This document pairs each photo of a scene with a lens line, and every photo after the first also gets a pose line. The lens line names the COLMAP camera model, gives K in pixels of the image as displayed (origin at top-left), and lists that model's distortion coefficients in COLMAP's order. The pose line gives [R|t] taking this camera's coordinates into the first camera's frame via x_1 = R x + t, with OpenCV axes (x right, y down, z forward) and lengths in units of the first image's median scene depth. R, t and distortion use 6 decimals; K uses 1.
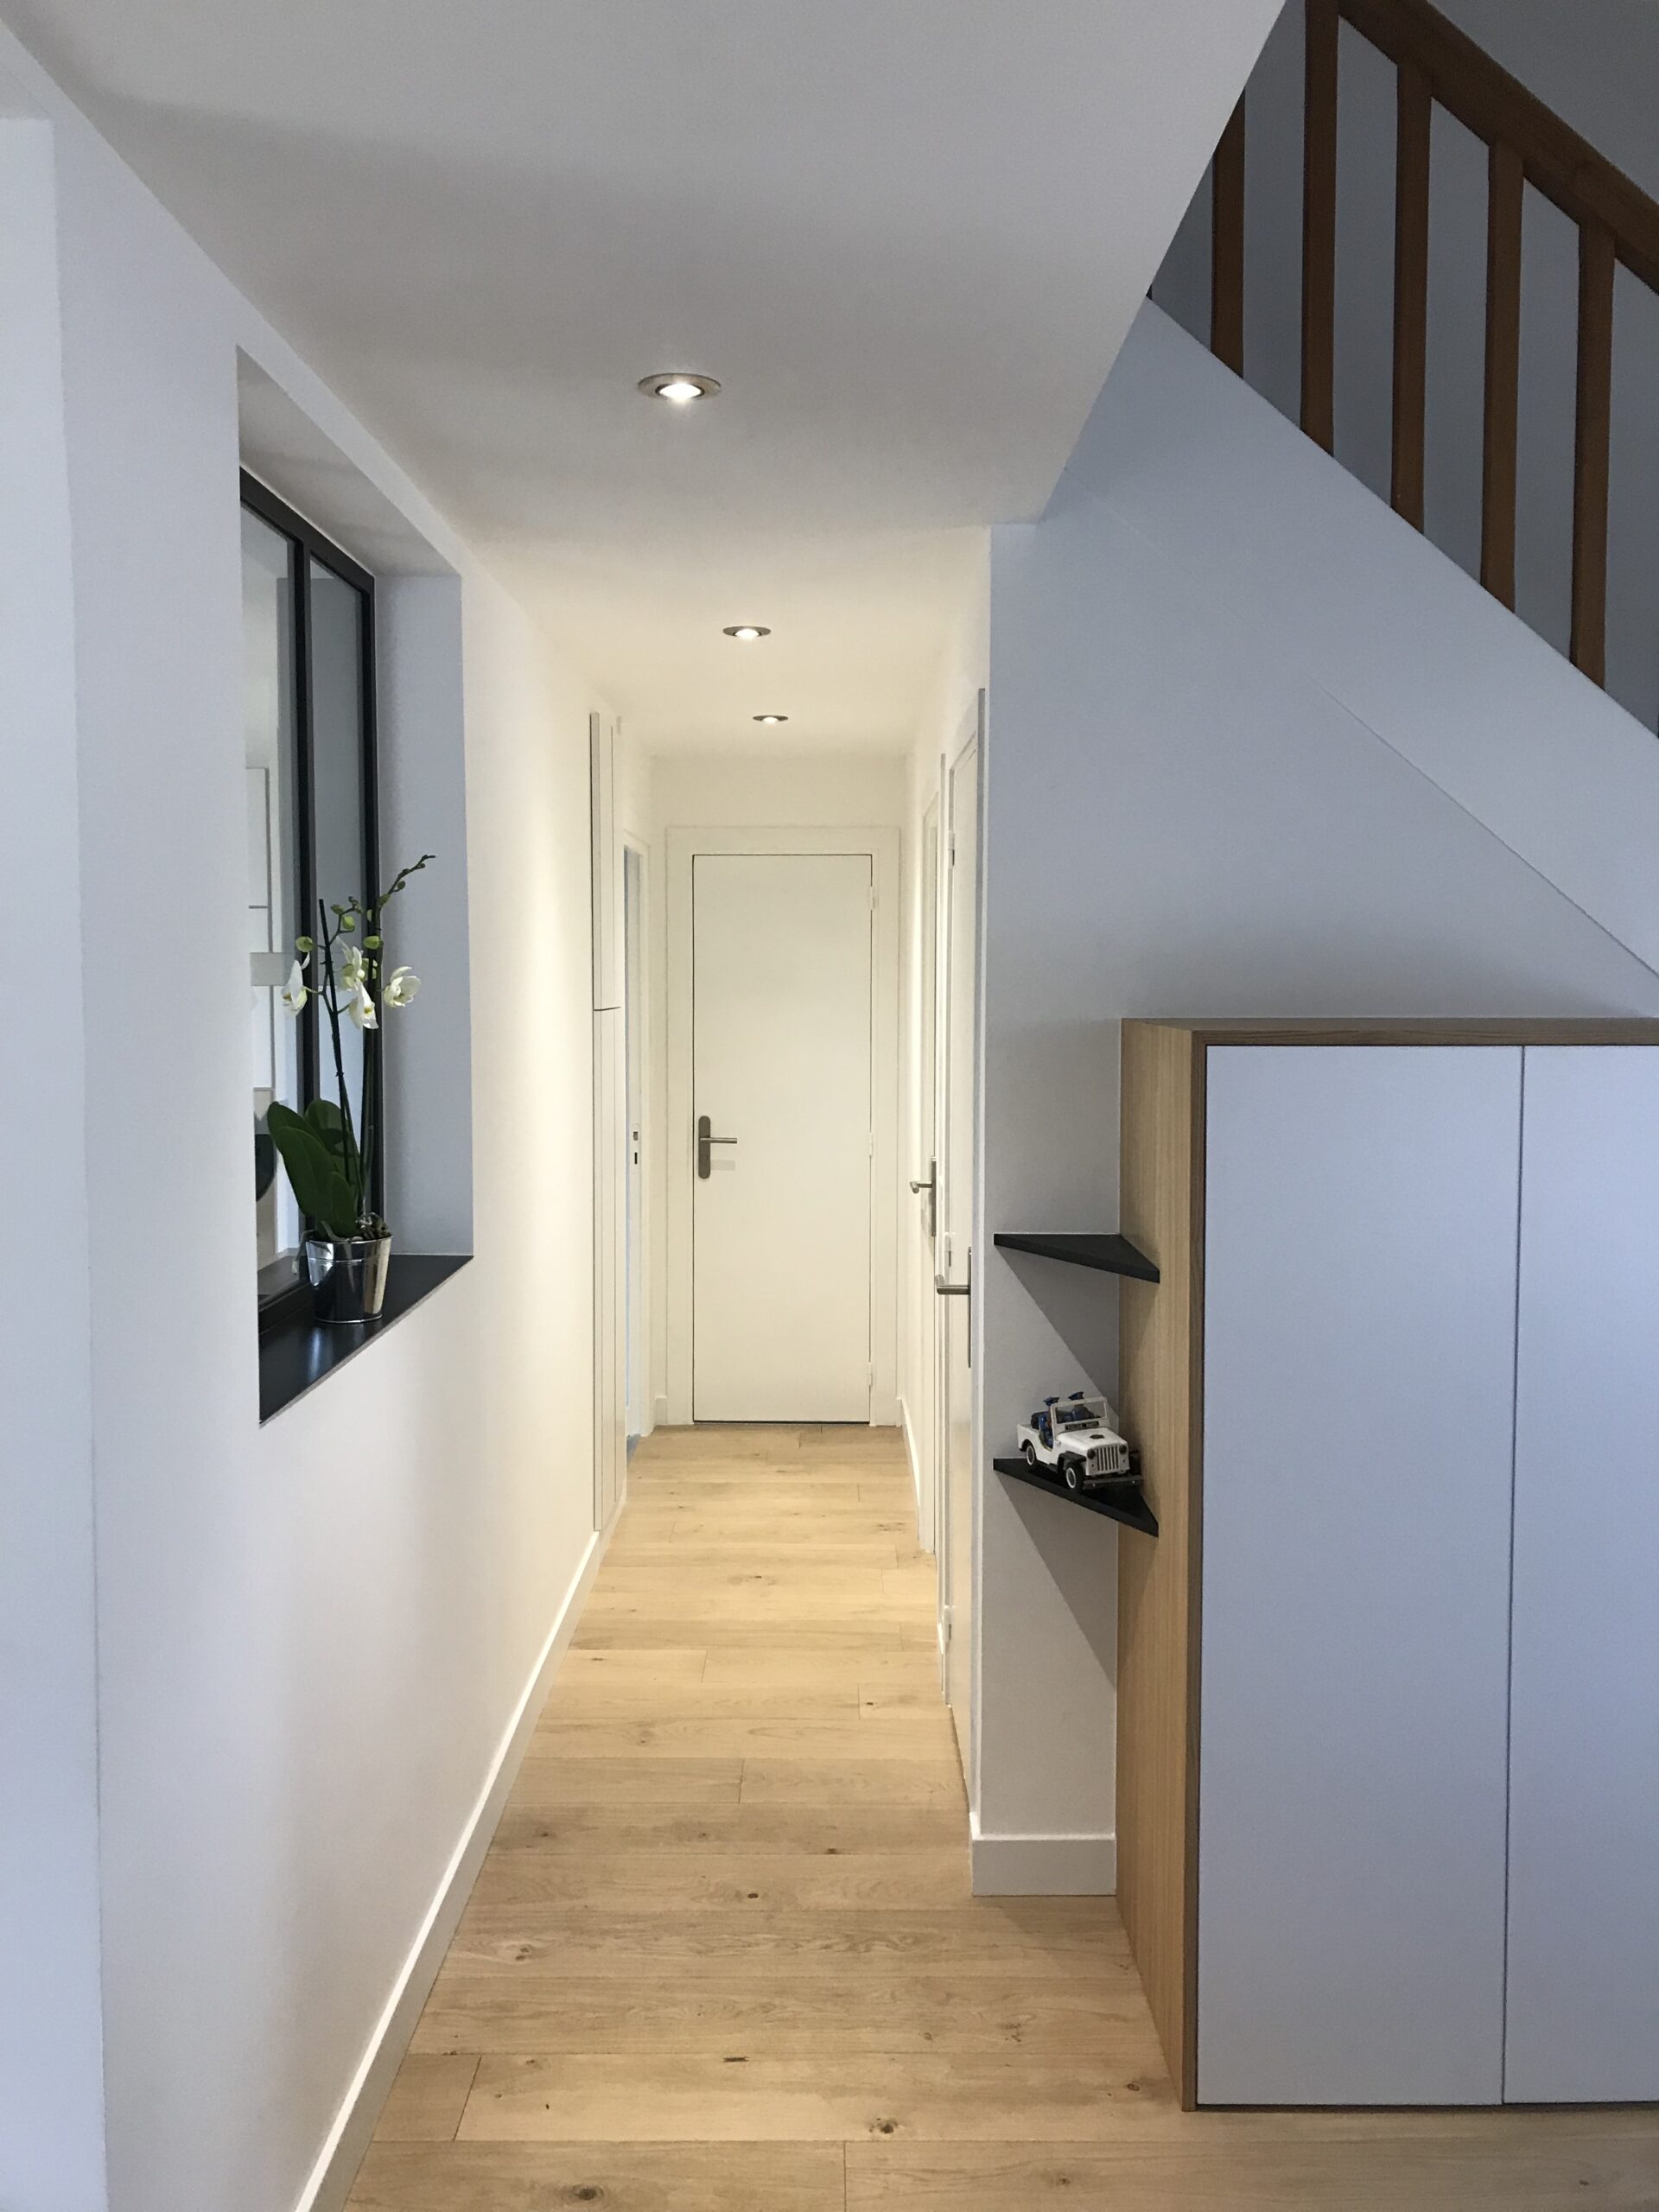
lens RADIAL K [[1804.6, 0, 834.2], [0, 1804.6, 1095.0], [0, 0, 1]] dist [0.062536, -0.086427]
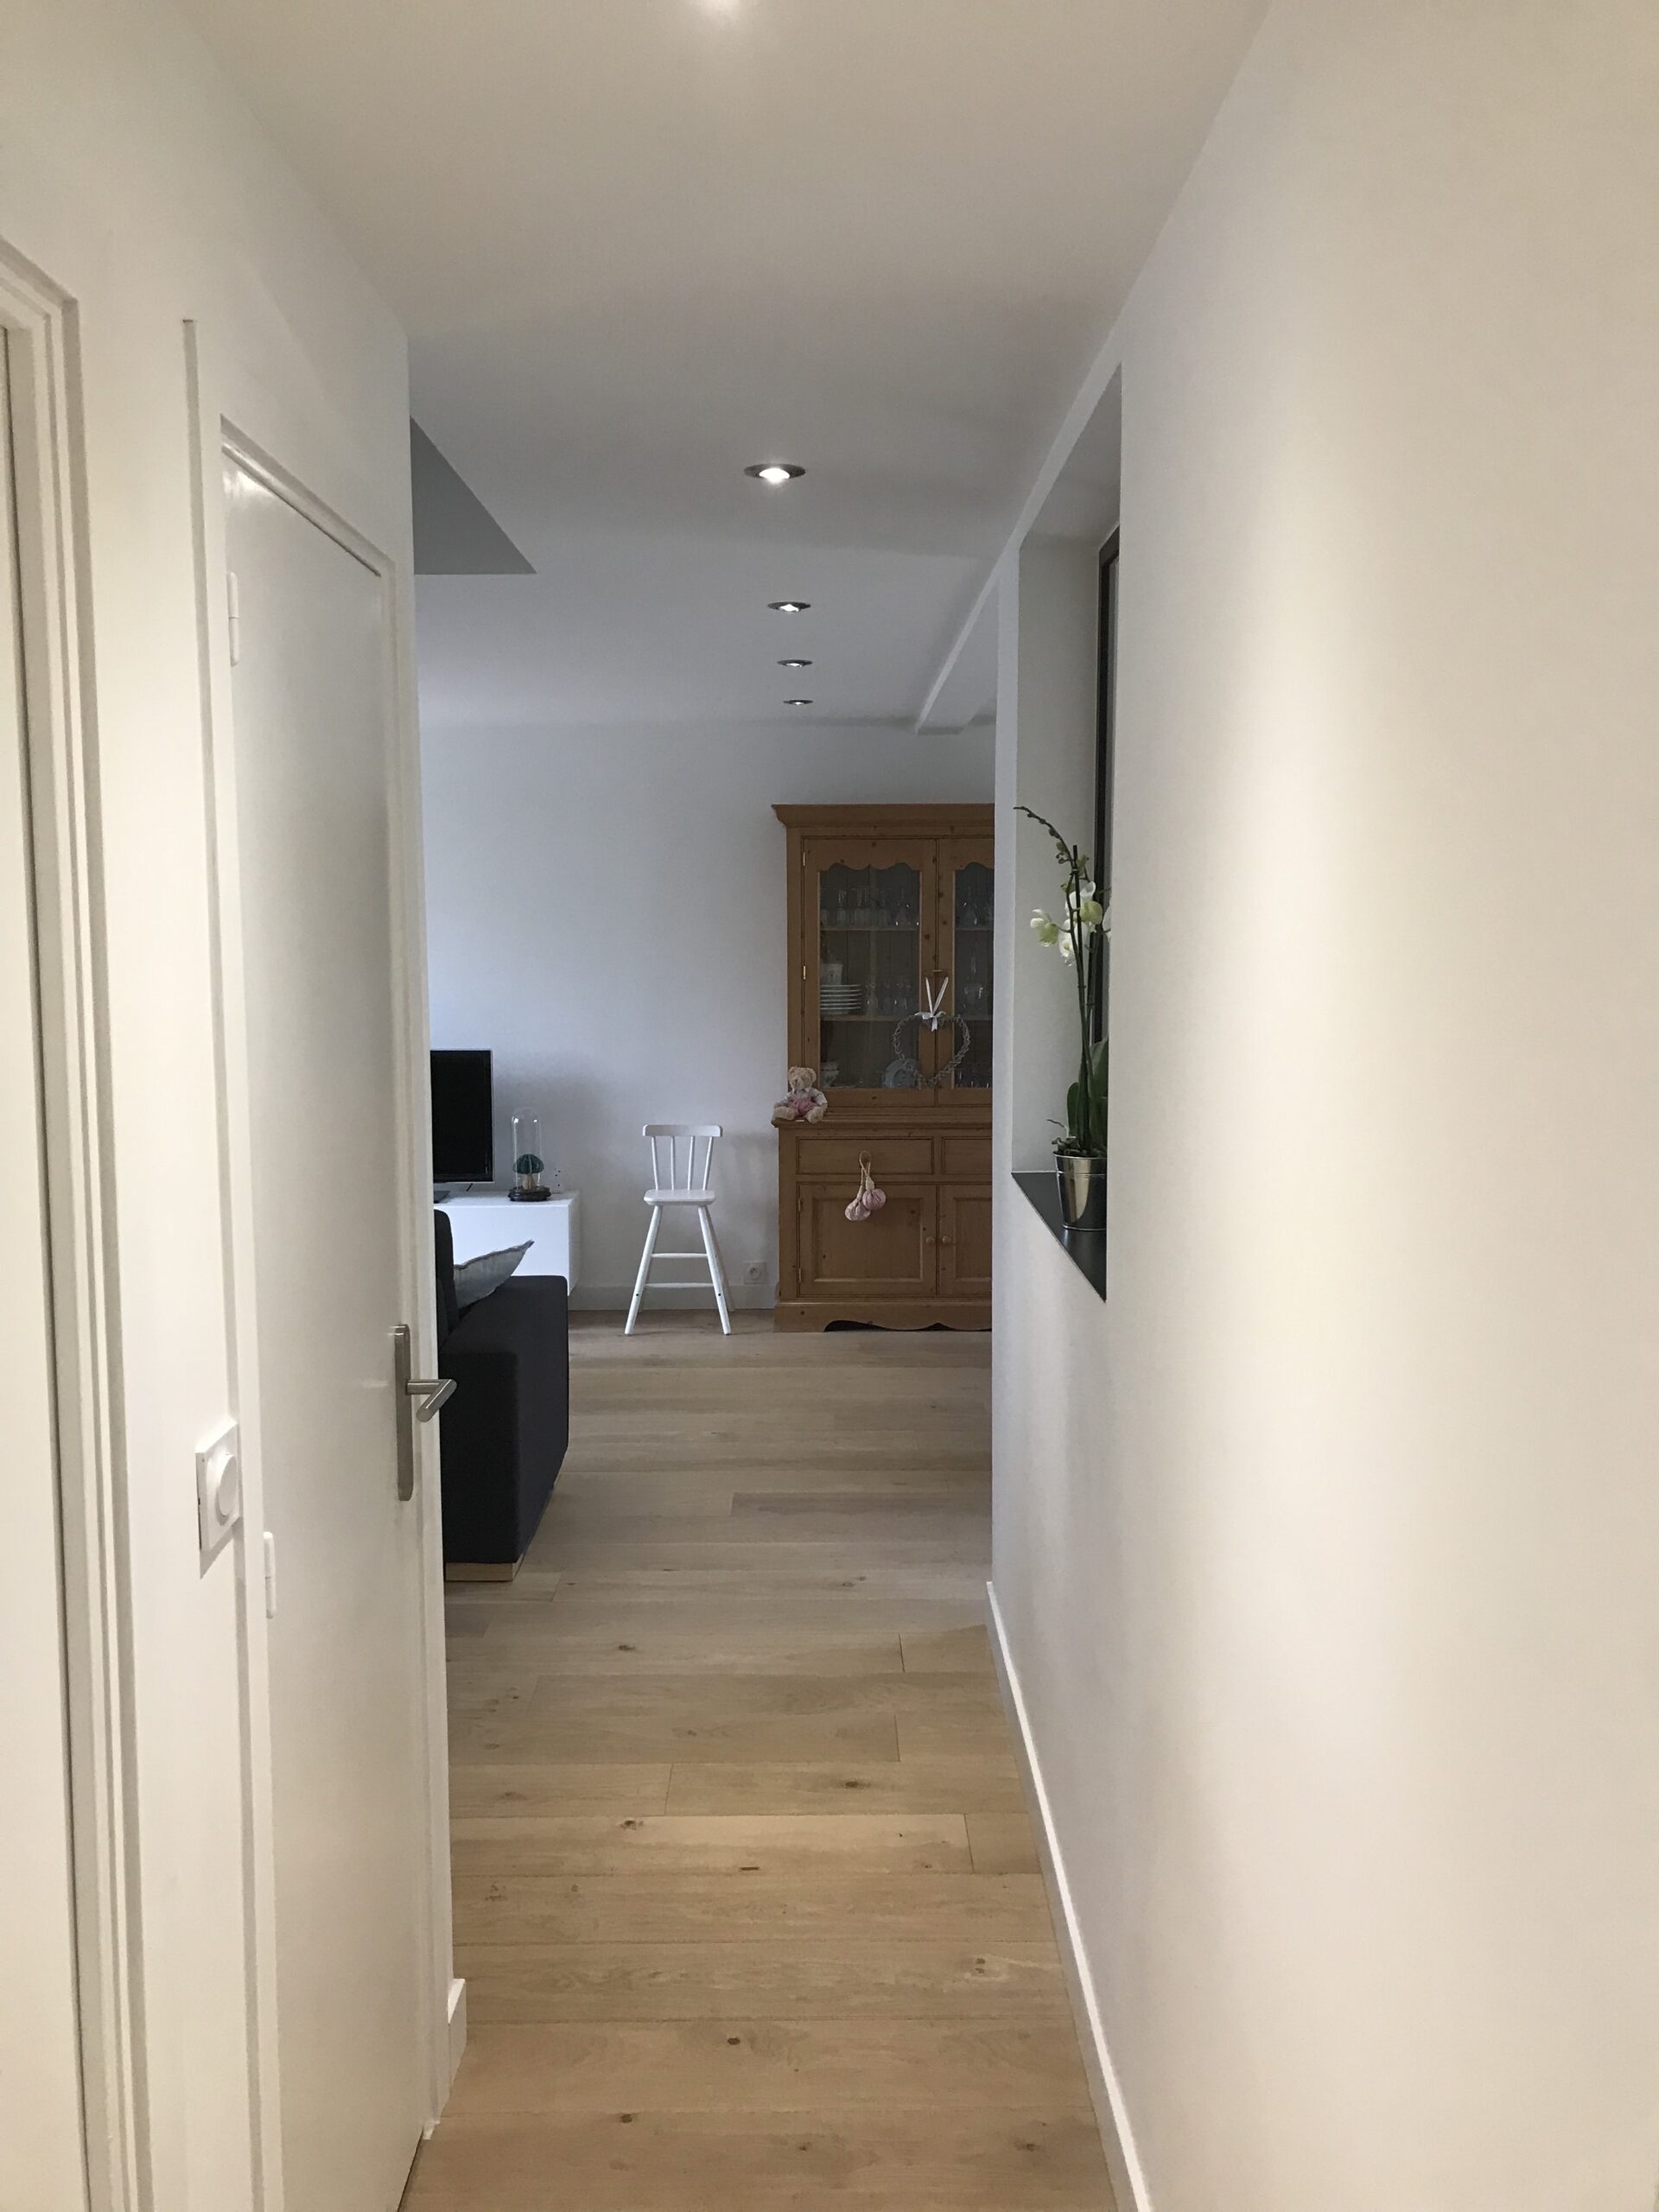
lens RADIAL K [[1804.6, 0, 834.2], [0, 1804.6, 1095.0], [0, 0, 1]] dist [0.062536, -0.086427]
pose [[-0.999943, 0.003334, -0.010162, -0.091155], [0.001658, 0.987005, 0.160684, -0.128211], [0.010565, 0.160658, -0.986954, 1.912279]]
